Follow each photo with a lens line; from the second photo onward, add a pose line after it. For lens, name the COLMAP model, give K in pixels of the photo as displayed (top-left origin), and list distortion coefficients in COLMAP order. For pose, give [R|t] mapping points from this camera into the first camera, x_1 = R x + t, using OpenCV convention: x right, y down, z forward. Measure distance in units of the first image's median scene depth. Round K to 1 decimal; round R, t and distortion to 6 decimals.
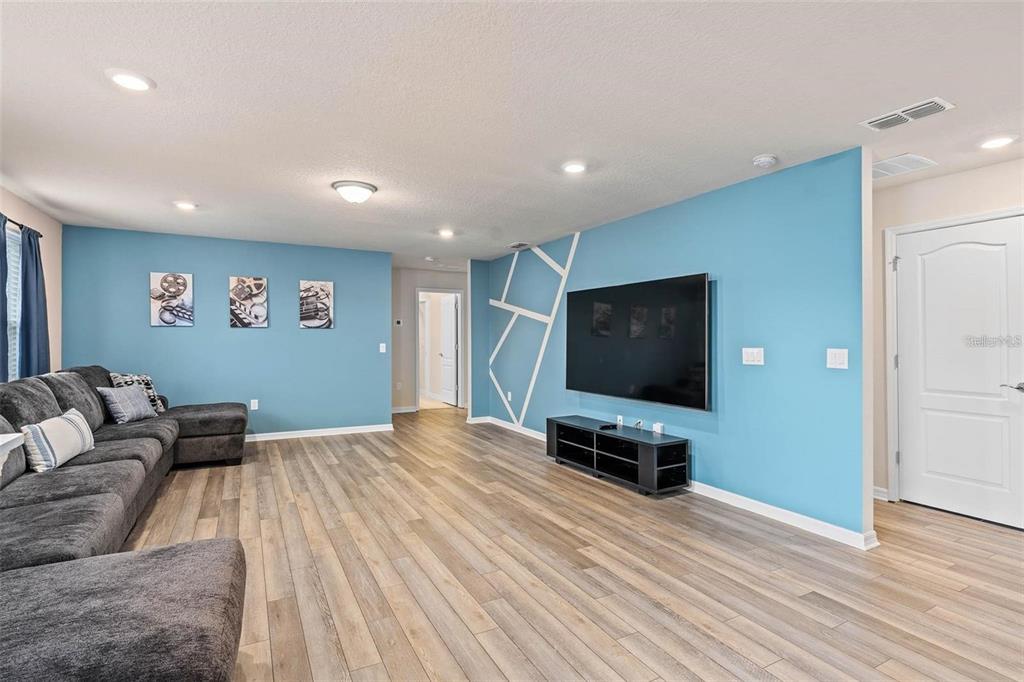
lens RADIAL K [[489.8, 0, 512.0], [0, 489.8, 341.0], [0, 0, 1]] dist [-0.000963, 0.000353]
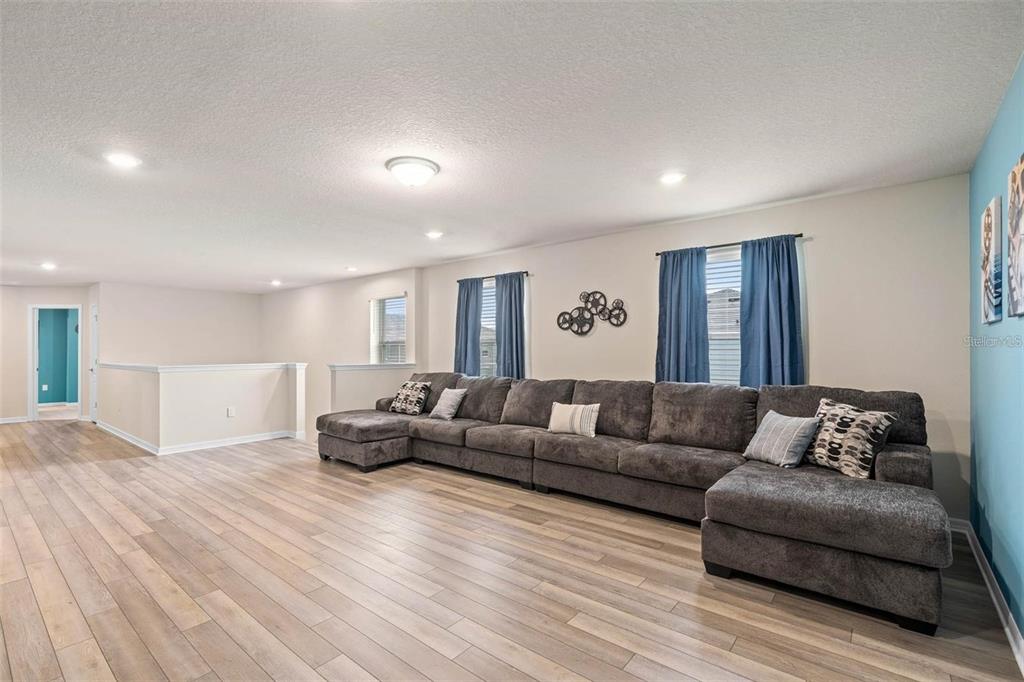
lens RADIAL K [[465.5, 0, 511.3], [0, 465.5, 346.5], [0, 0, 1]] dist [-0.002391, -0.000123]
pose [[-0.925697, -0.000668, -0.378265, -0.204973], [0.001348, 0.999986, -0.005066, -0.007922], [0.378263, -0.005200, -0.925683, 2.017665]]
